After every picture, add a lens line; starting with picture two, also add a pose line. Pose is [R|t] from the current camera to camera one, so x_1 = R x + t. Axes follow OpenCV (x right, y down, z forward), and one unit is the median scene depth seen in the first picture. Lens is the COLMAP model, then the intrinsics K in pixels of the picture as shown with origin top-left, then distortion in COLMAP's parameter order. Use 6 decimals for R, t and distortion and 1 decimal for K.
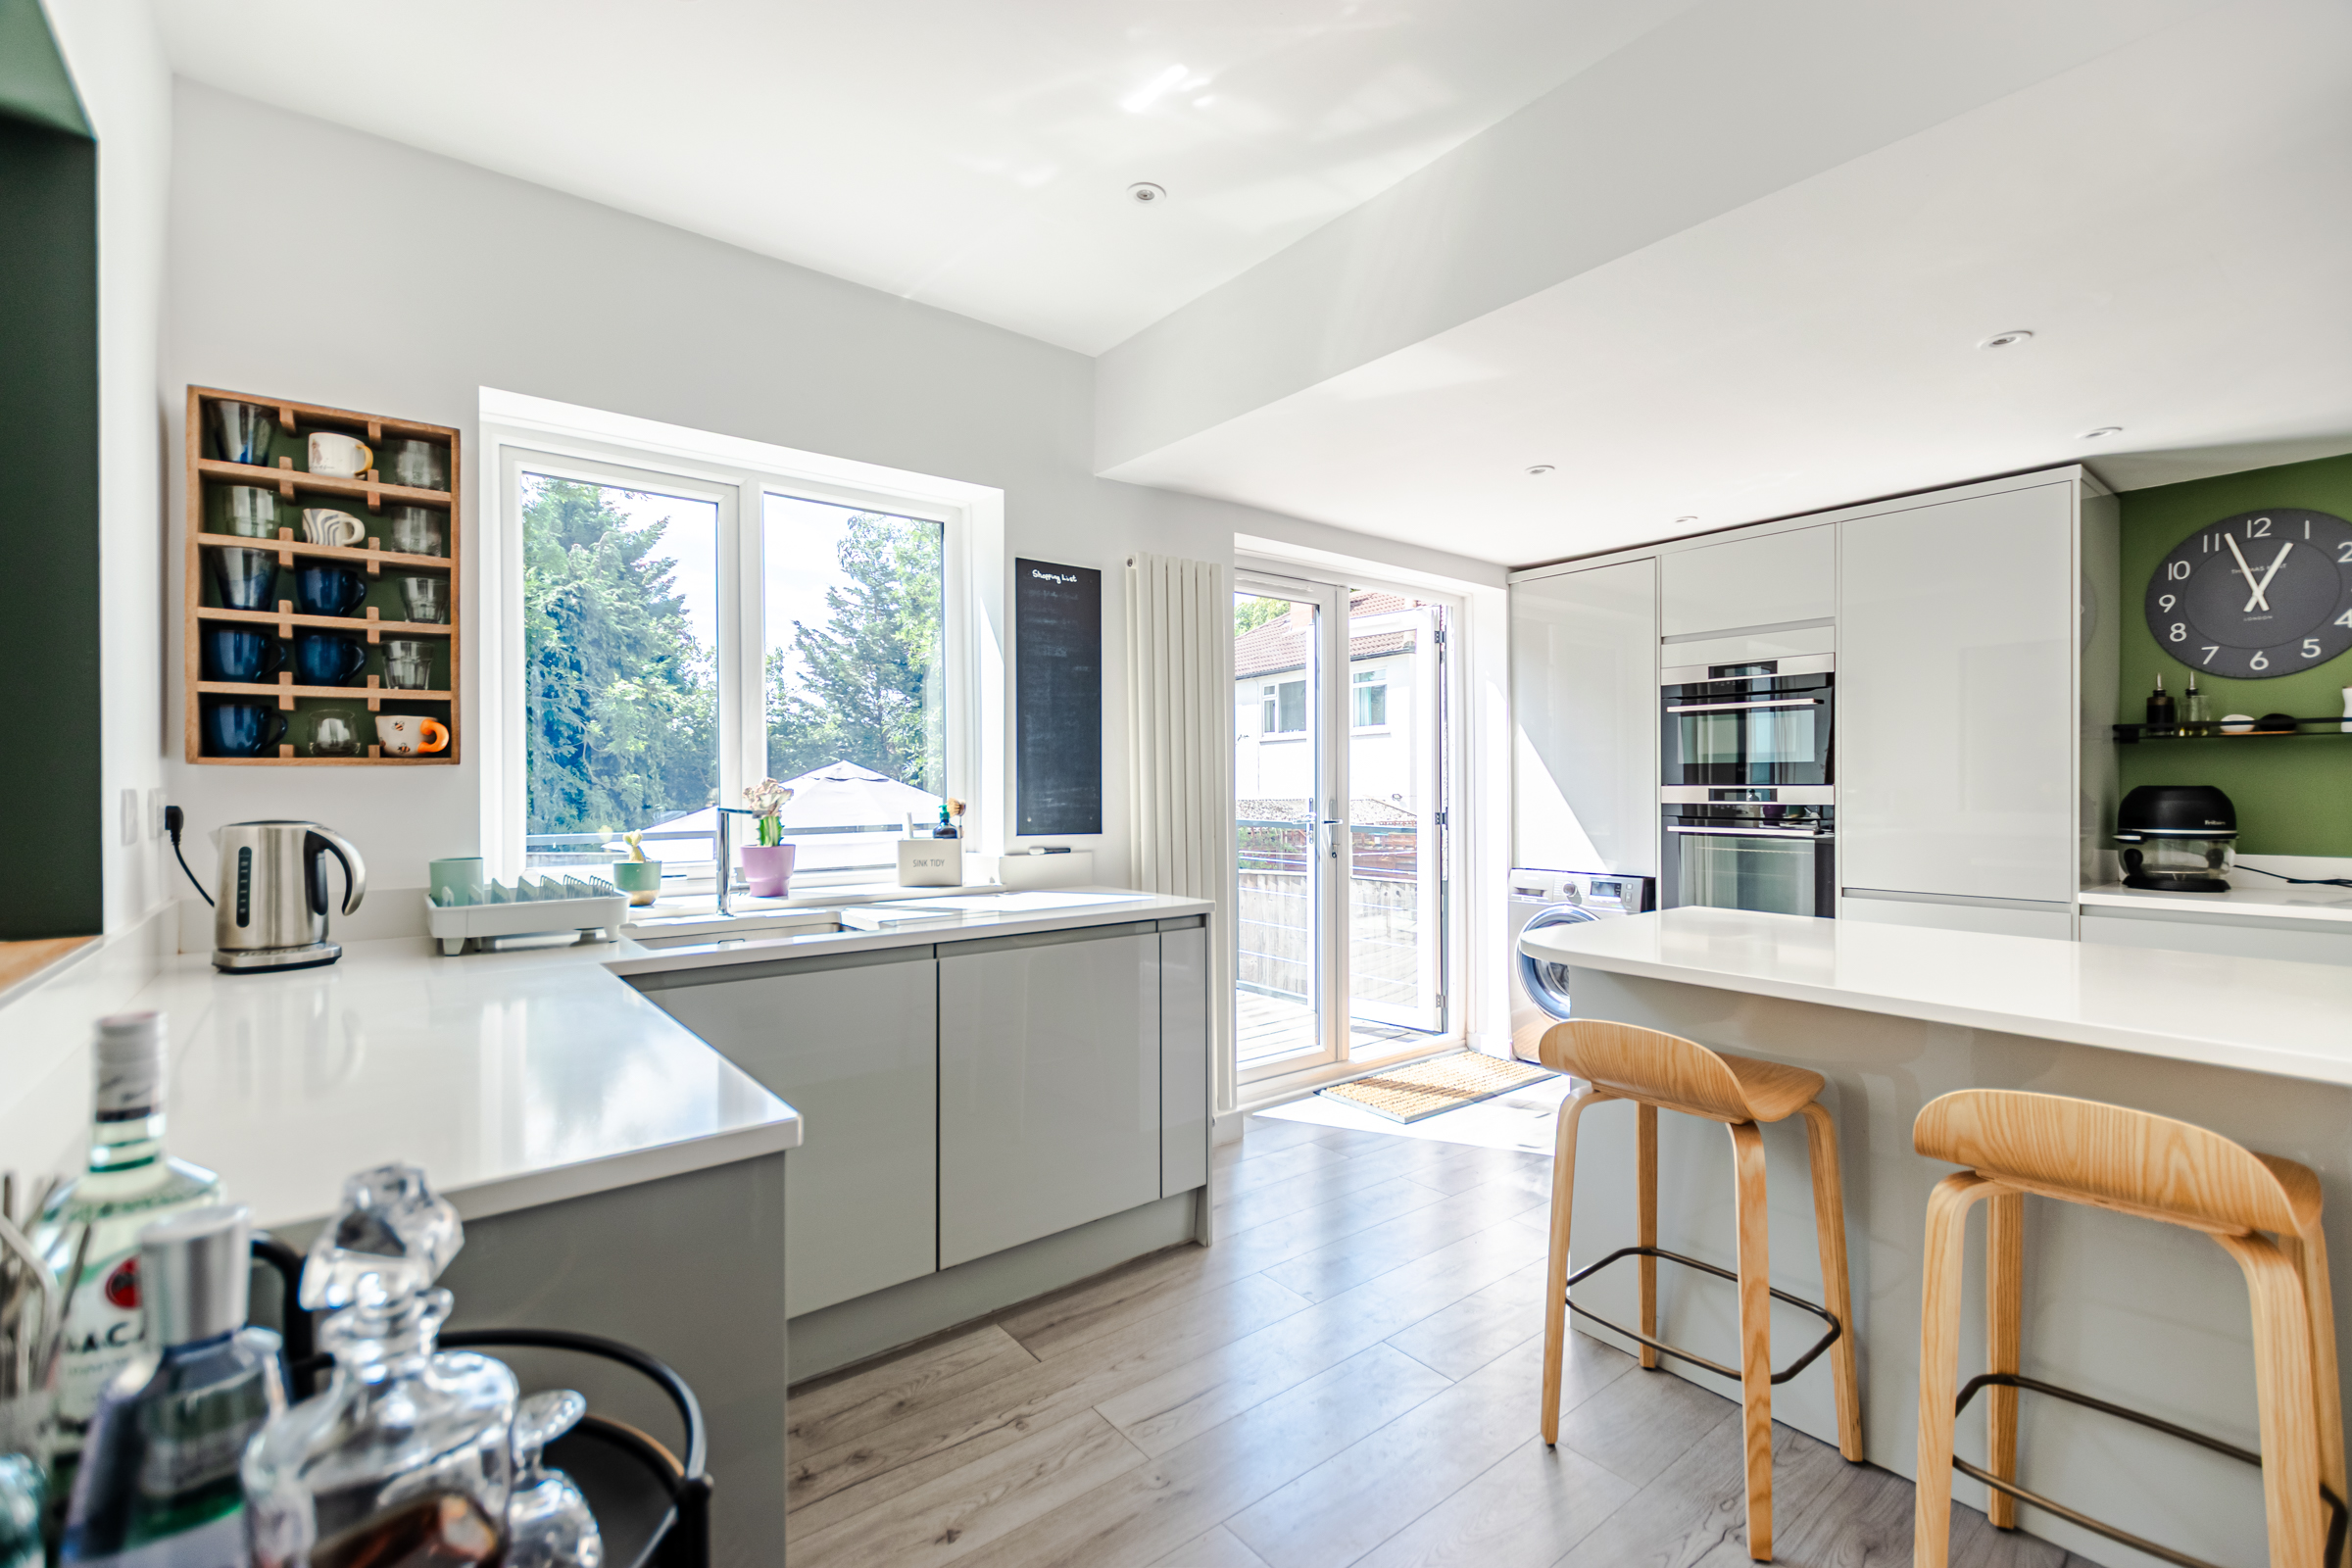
lens RADIAL K [[1020.5, 0, 1191.8], [0, 1020.5, 783.8], [0, 0, 1]] dist [0.007638, -0.002791]
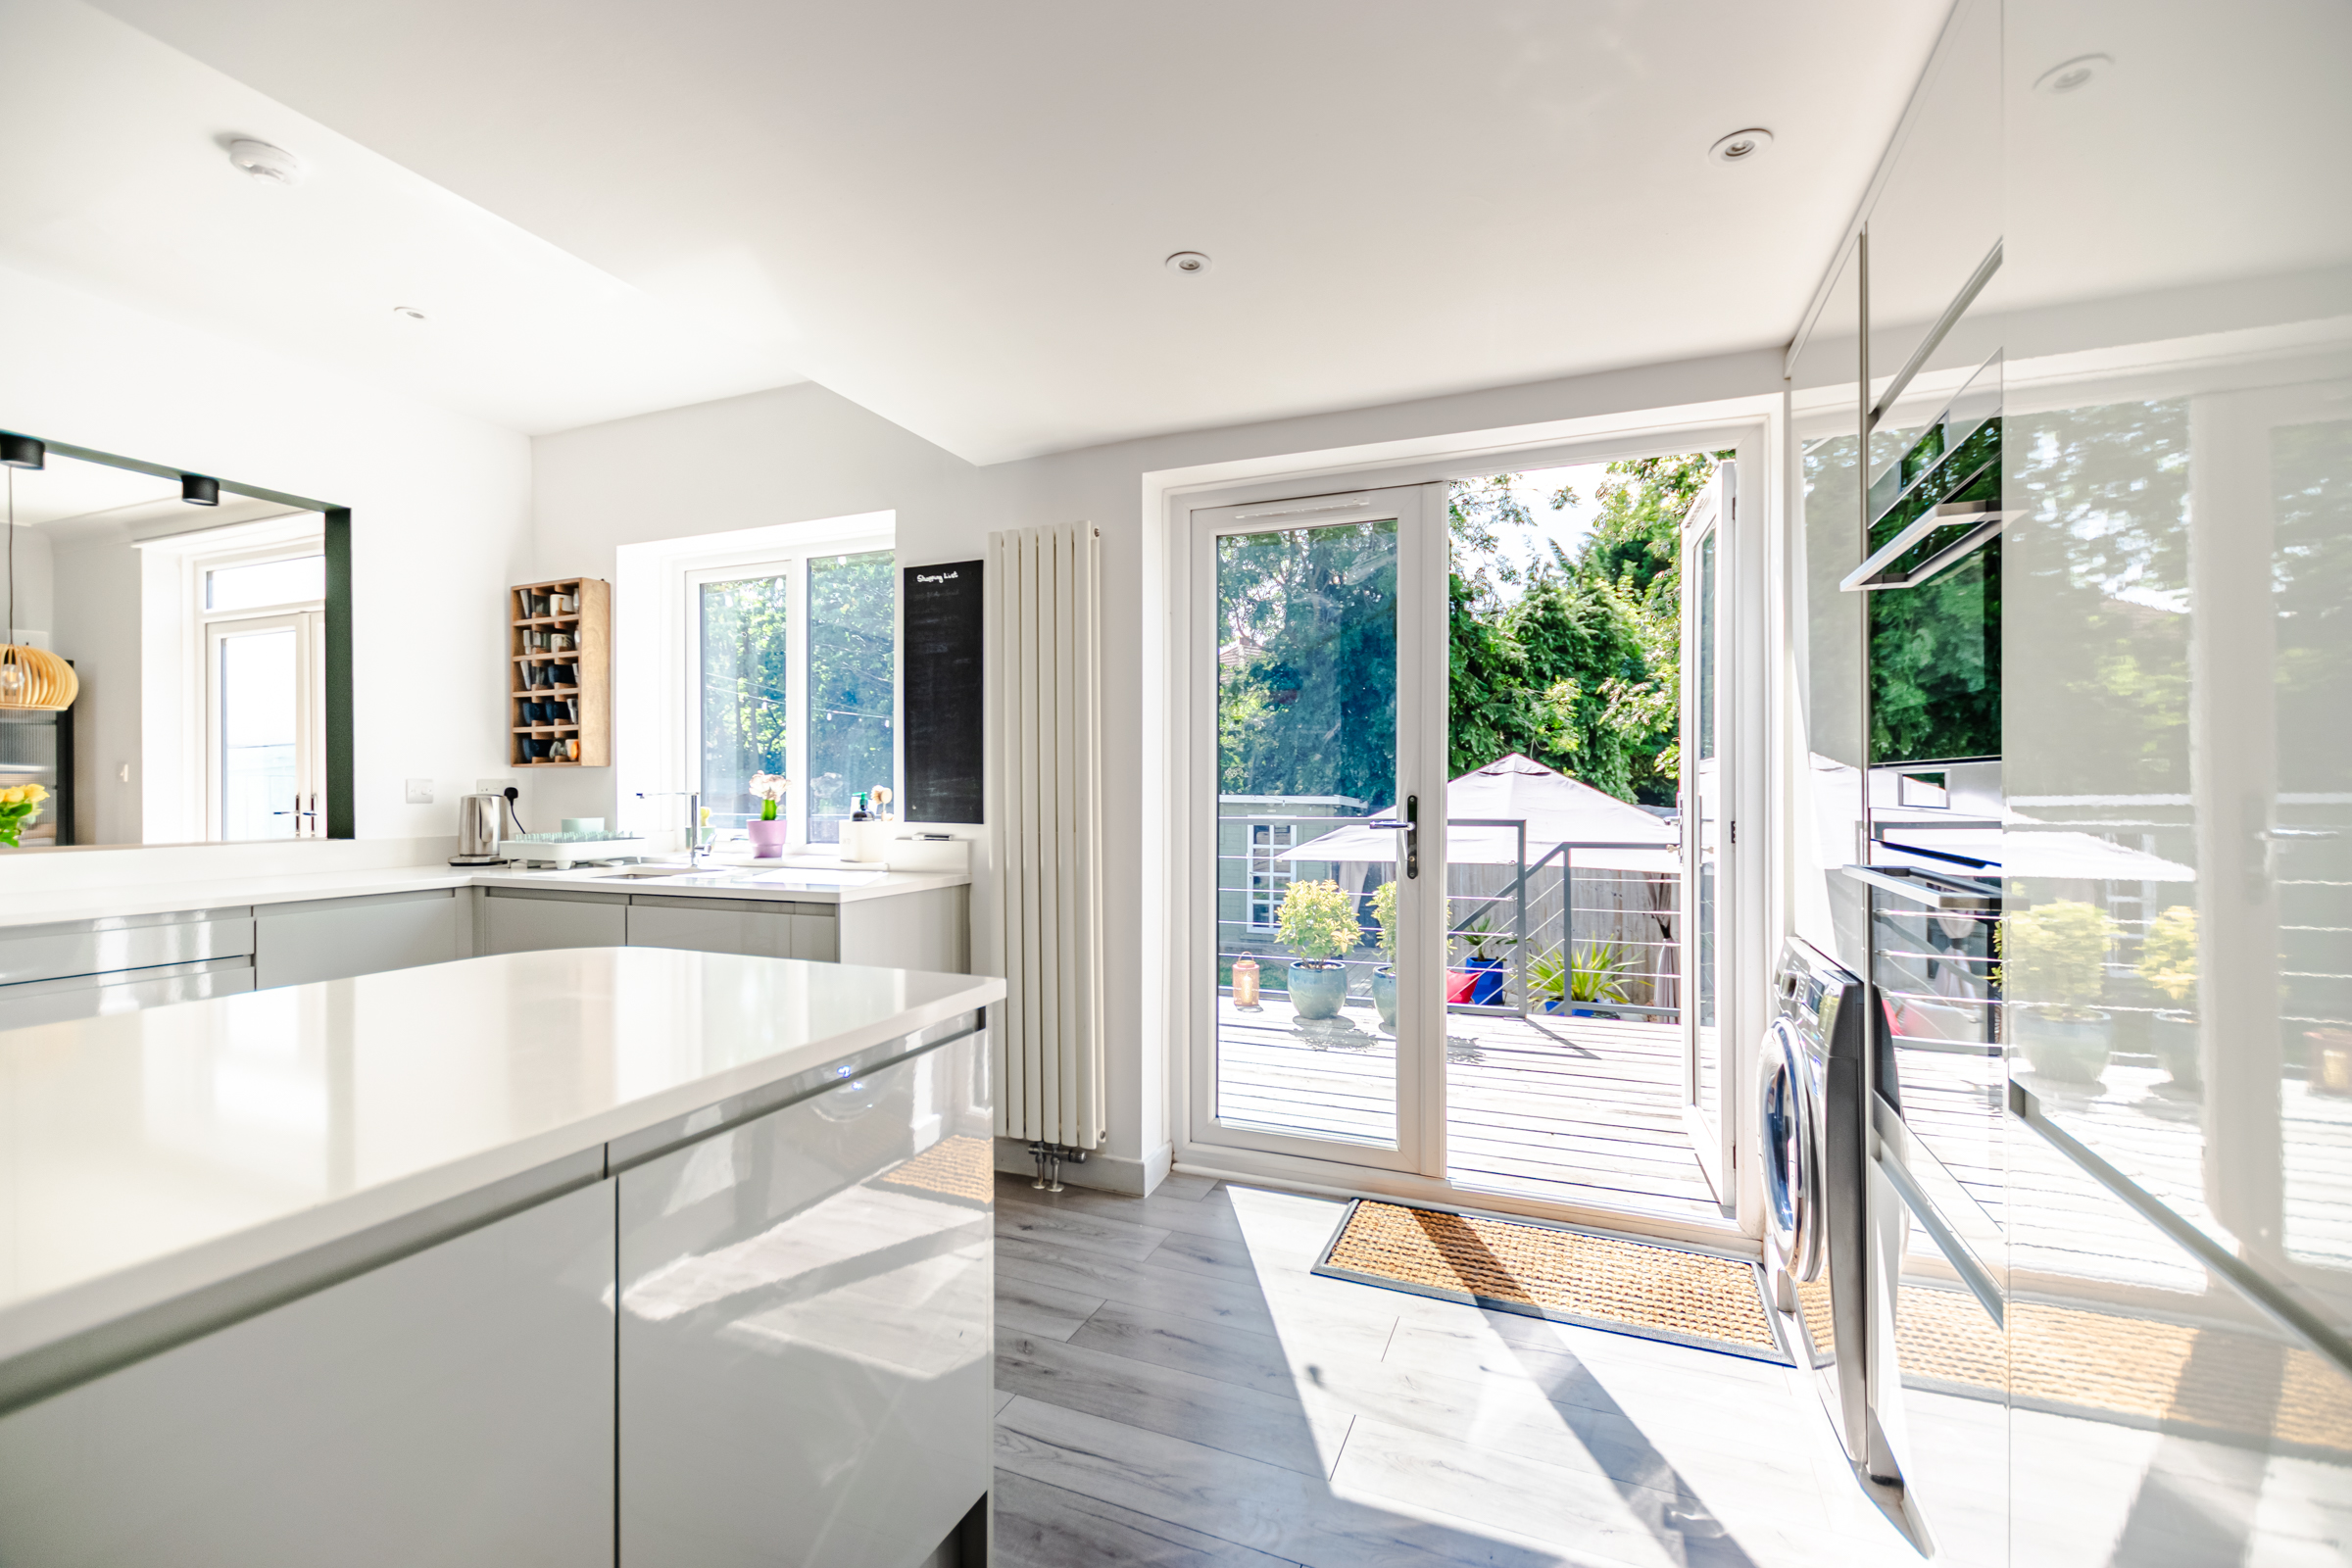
lens RADIAL K [[1020.5, 0, 1179.8], [0, 1020.5, 789.2], [0, 0, 1]] dist [0.007638, -0.002791]
pose [[0.477969, 0.004483, -0.878365, 0.909479], [0.001969, 0.999979, 0.006175, 0.009412], [0.878374, -0.004681, 0.477951, 0.716253]]
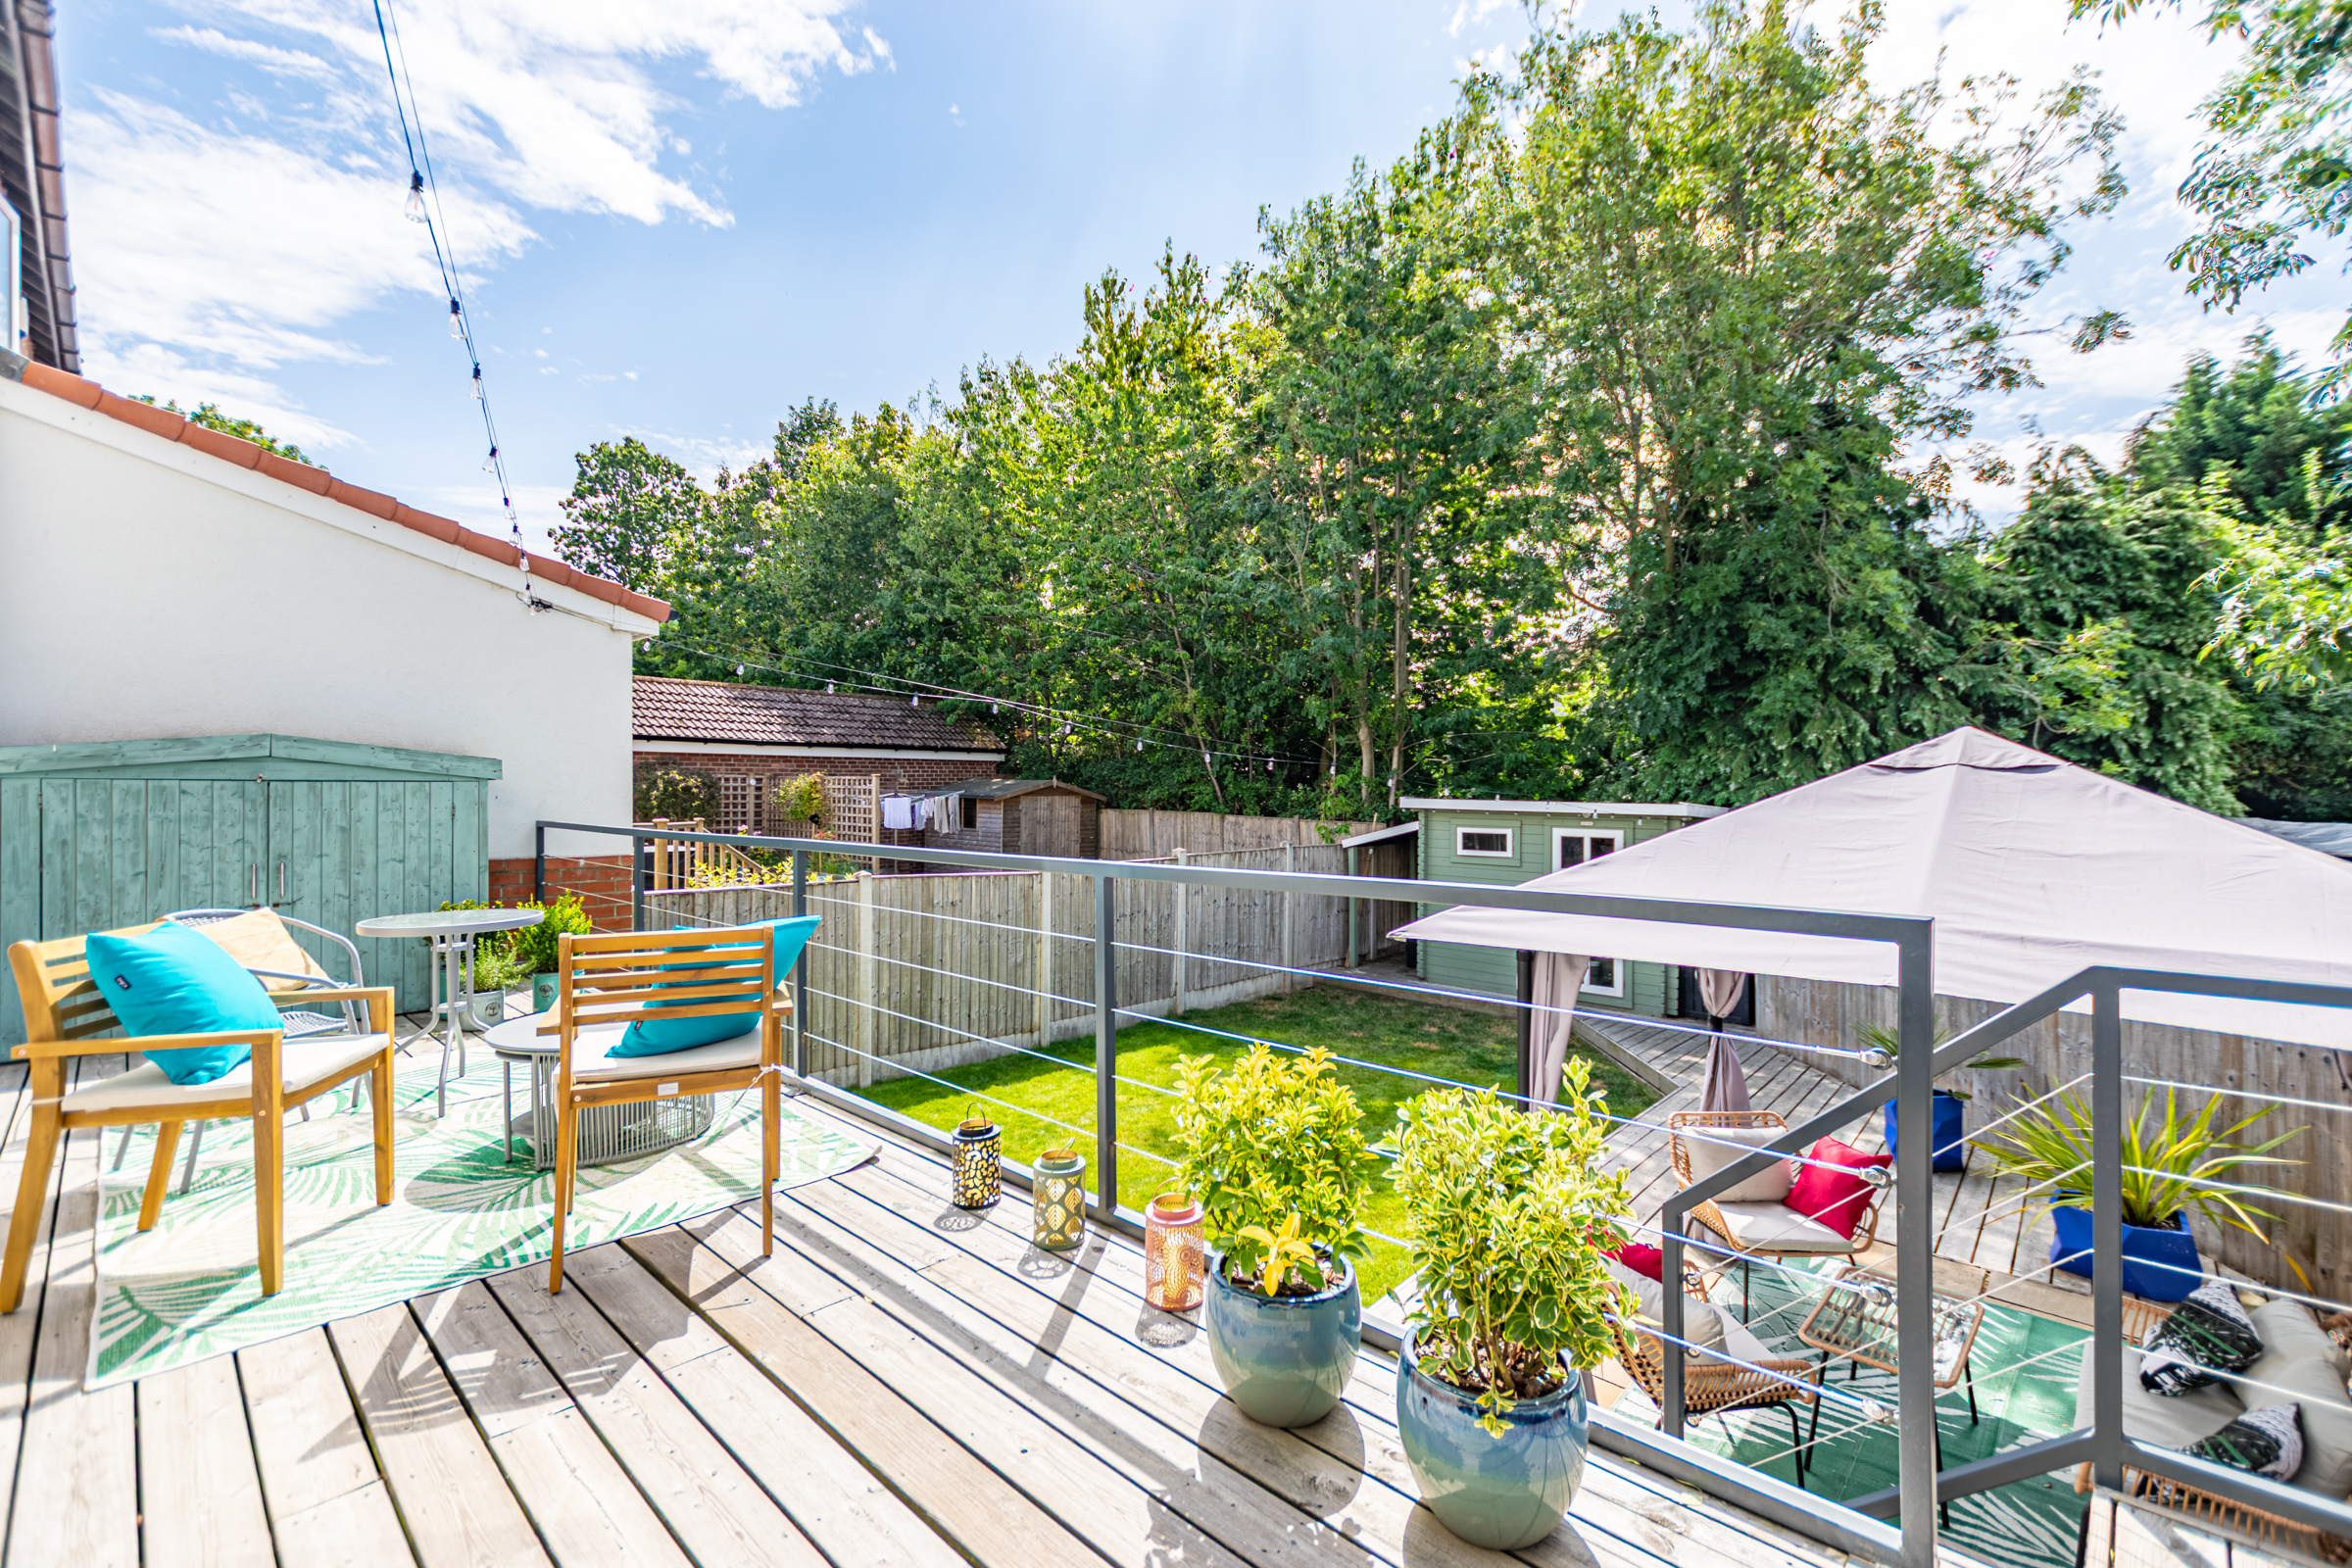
lens RADIAL K [[1020.5, 0, 1187.2], [0, 1020.5, 790.1], [0, 0, 1]] dist [0.007638, -0.002791]
pose [[0.129825, 0.003333, -0.991531, 0.167504], [0.004842, 0.999980, 0.003995, 0.003452], [0.991525, -0.005320, 0.129806, 1.580131]]
